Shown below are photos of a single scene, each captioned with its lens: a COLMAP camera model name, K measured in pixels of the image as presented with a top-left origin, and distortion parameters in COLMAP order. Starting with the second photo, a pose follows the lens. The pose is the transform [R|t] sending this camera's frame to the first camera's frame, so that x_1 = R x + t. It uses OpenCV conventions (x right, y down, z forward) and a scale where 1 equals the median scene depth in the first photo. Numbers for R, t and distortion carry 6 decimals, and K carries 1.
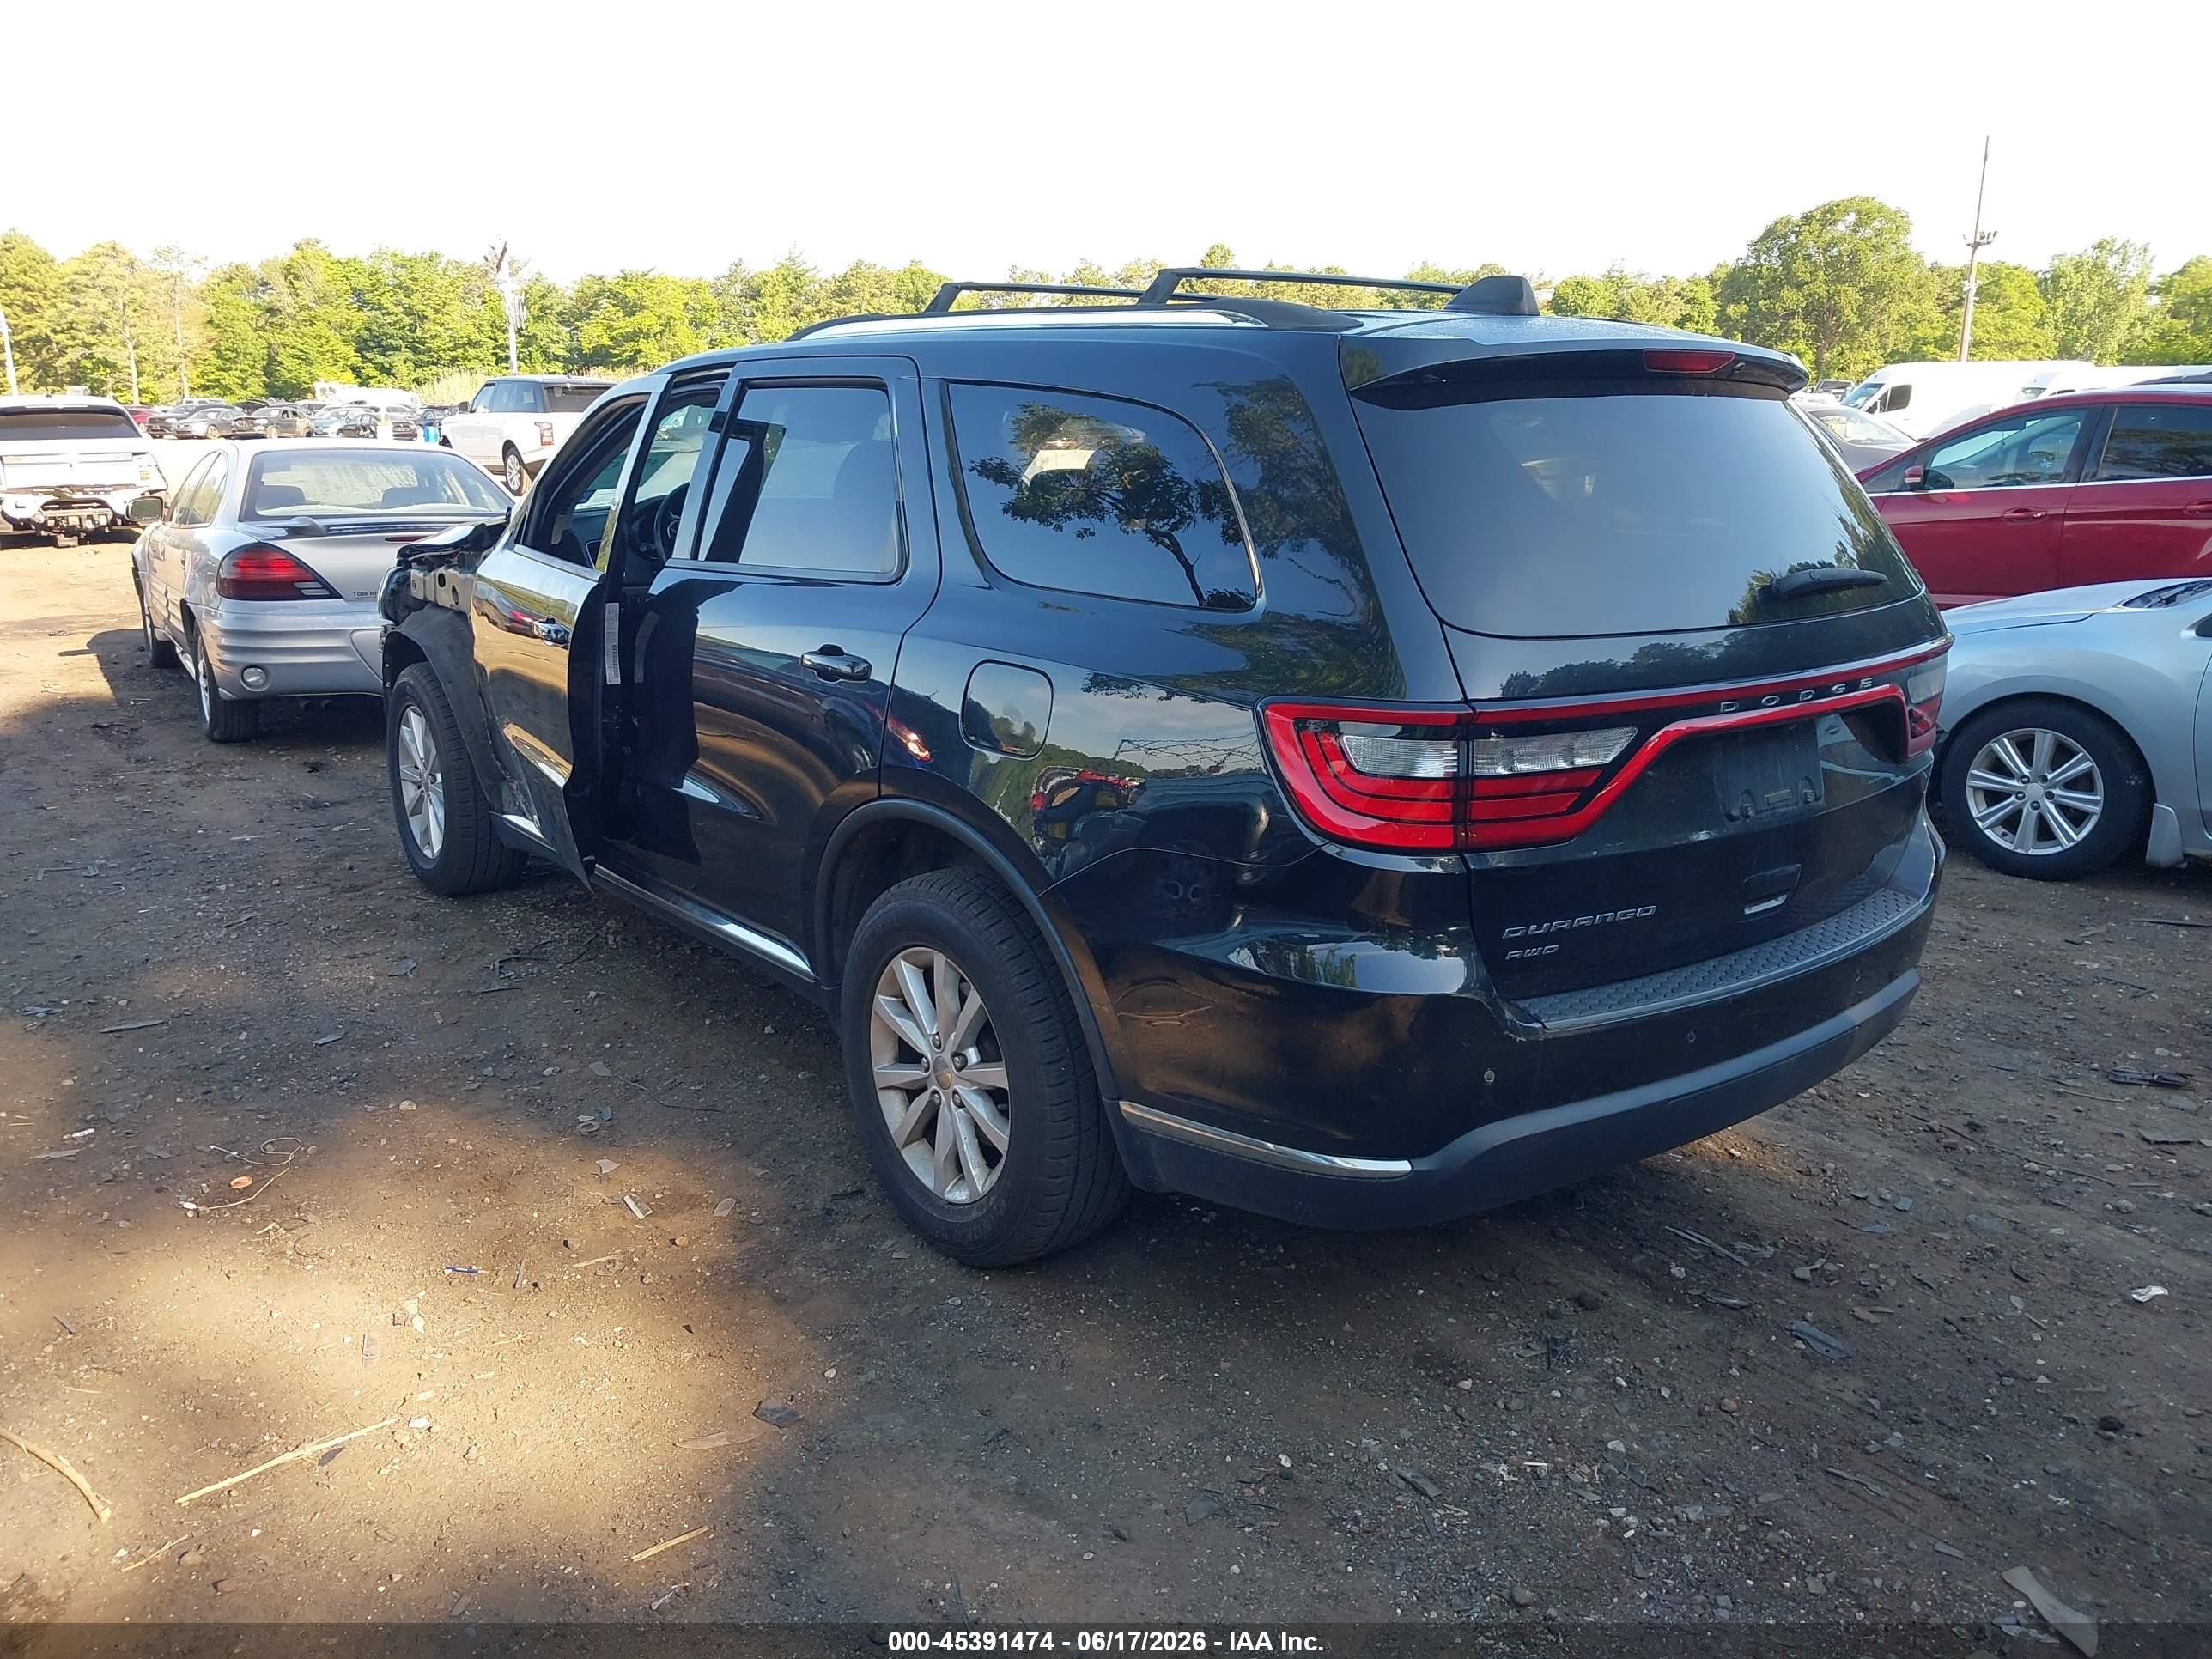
lens RADIAL K [[1829.3, 0, 1105.6], [0, 1829.3, 818.7], [0, 0, 1]] dist [0.020462, -0.024115]
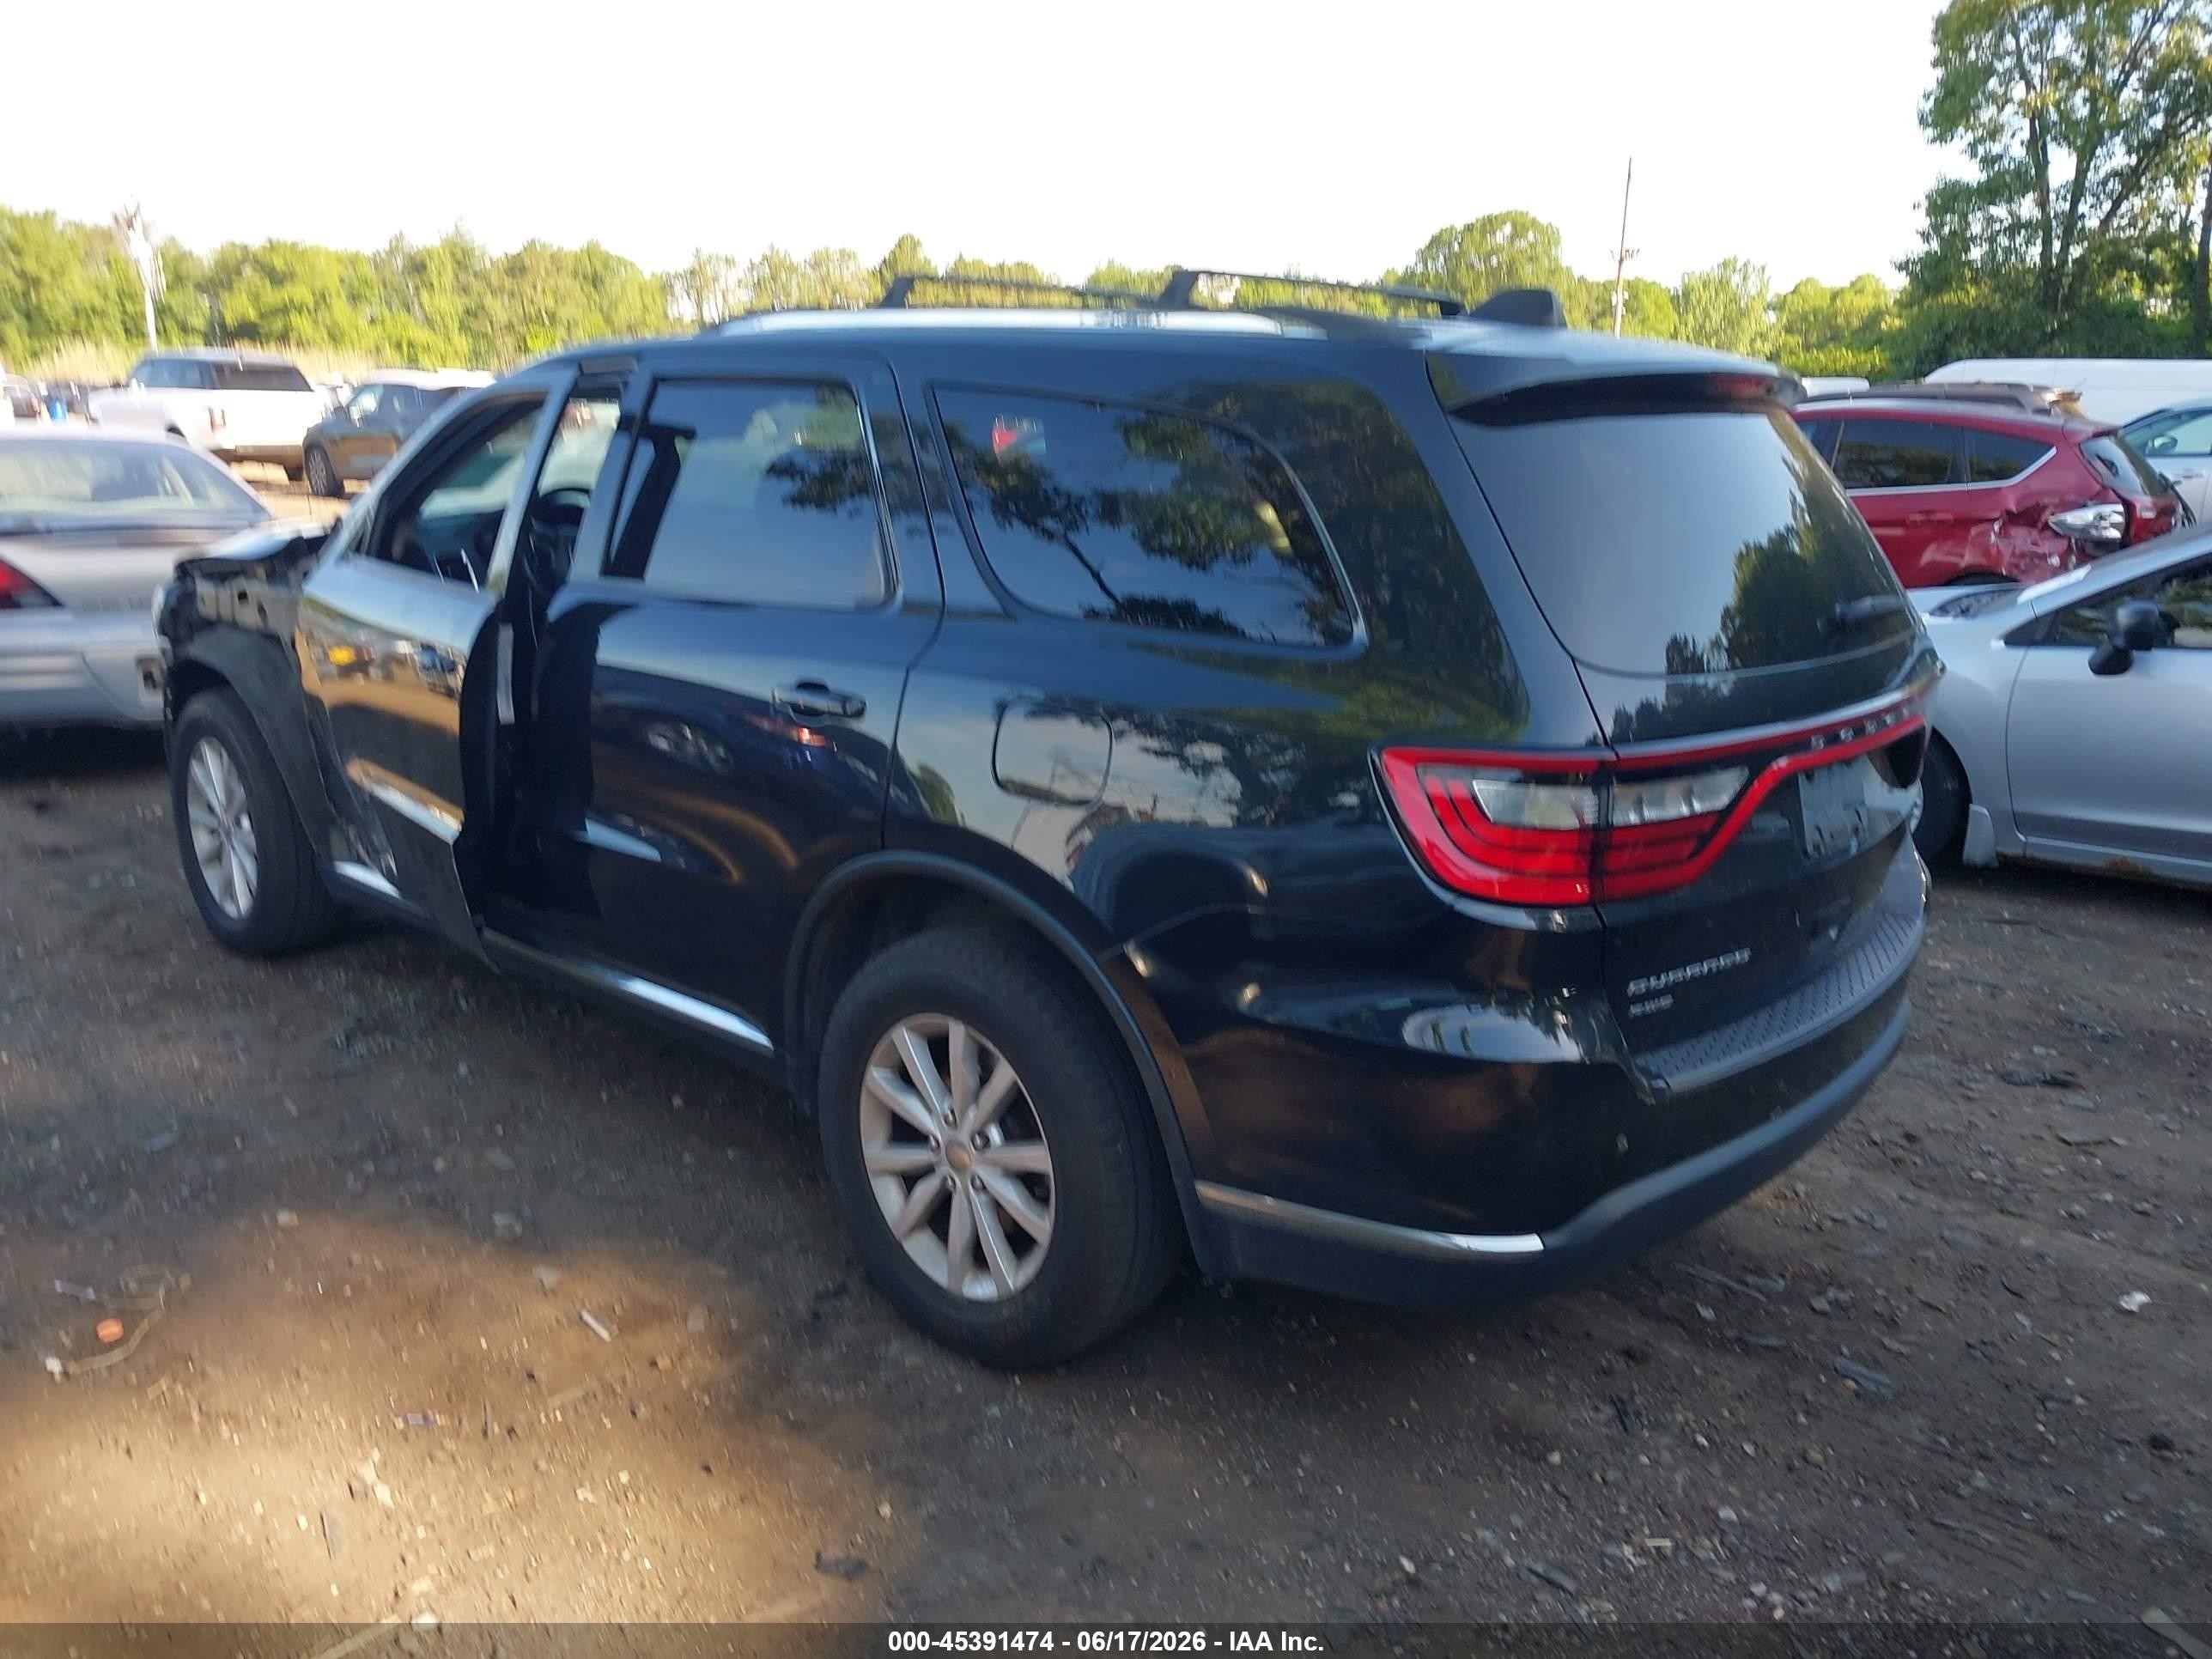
lens RADIAL K [[1829.3, 0, 1106.4], [0, 1829.3, 836.6], [0, 0, 1]] dist [0.020462, -0.024115]
pose [[0.982362, -0.024713, 0.185351, -0.172526], [0.022125, 0.999627, 0.016018, -0.029131], [-0.185678, -0.011635, 0.982542, 0.097441]]
